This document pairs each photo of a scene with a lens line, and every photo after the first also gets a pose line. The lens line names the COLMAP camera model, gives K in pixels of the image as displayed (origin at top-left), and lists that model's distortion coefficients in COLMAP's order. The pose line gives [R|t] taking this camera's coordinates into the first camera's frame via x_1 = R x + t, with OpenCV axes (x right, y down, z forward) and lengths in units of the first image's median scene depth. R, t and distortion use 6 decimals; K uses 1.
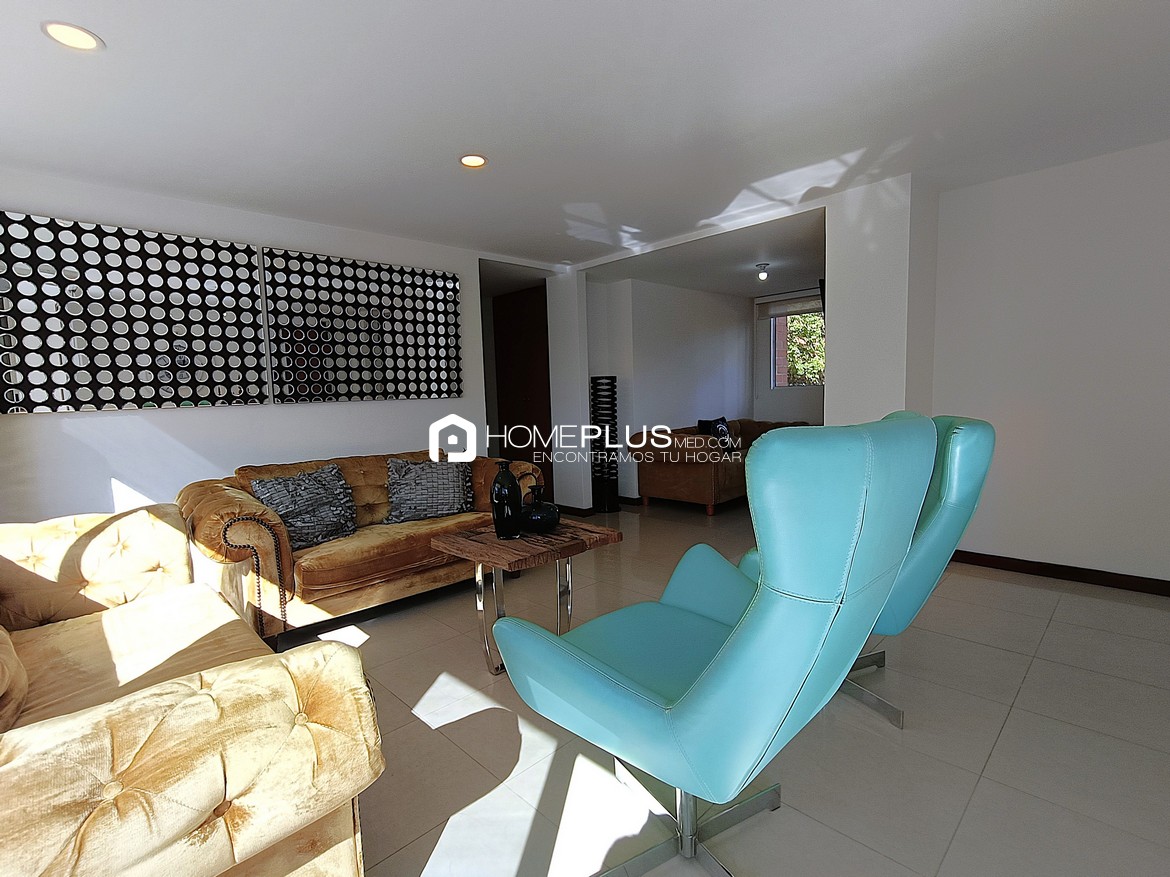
lens RADIAL K [[554.7, 0, 585.0], [0, 554.7, 438.5], [0, 0, 1]] dist [0.000225, -0.000332]
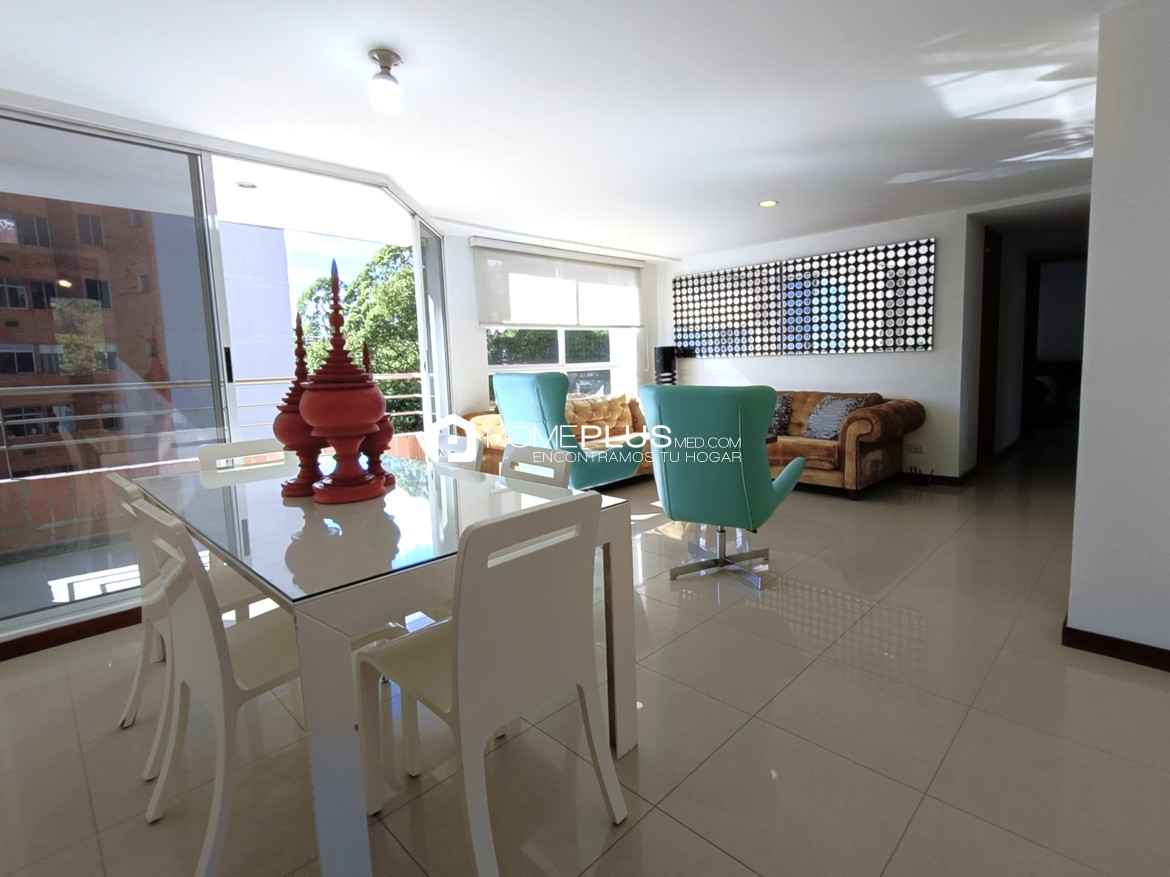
lens RADIAL K [[554.7, 0, 585.0], [0, 554.7, 438.5], [0, 0, 1]] dist [0.000225, -0.000332]
pose [[0.038058, 0.165432, -0.985487, 1.125603], [-0.058191, 0.984894, 0.163085, -0.055047], [0.997580, 0.051140, 0.047110, 0.349279]]
